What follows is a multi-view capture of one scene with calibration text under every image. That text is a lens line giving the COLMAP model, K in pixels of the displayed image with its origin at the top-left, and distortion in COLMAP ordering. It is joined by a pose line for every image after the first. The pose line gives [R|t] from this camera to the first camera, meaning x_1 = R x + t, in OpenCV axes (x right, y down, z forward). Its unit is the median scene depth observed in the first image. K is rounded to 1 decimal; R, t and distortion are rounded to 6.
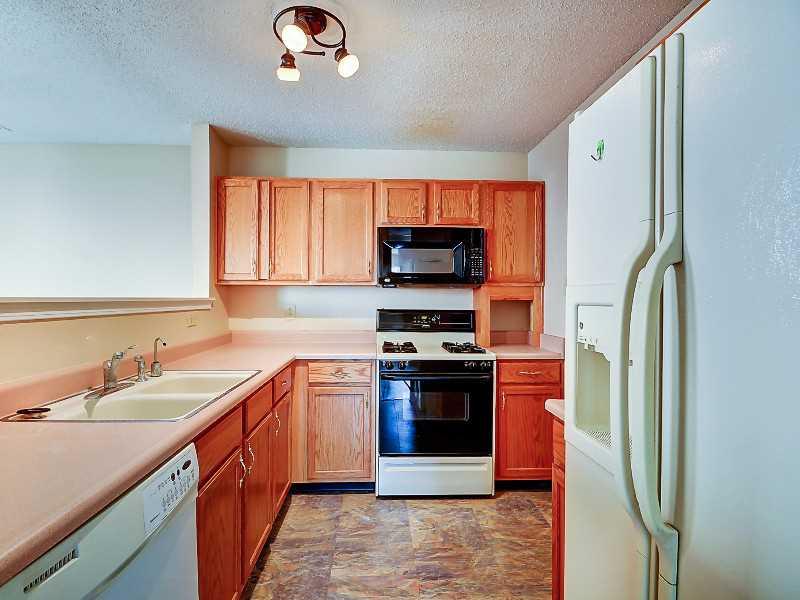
lens RADIAL K [[402.7, 0, 399.4], [0, 402.7, 299.9], [0, 0, 1]] dist [0.002438, -0.000081]
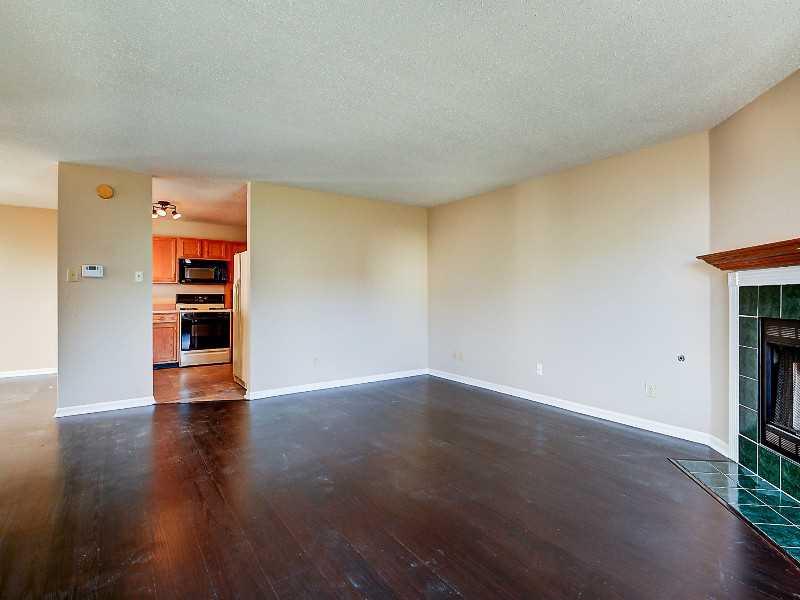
lens RADIAL K [[402.7, 0, 405.9], [0, 402.7, 297.6], [0, 0, 1]] dist [0.002438, -0.000081]
pose [[0.847832, -0.001519, 0.530262, -0.172653], [0.000192, 0.999997, 0.002558, 0.041811], [-0.530265, -0.002067, 0.847830, -1.674290]]
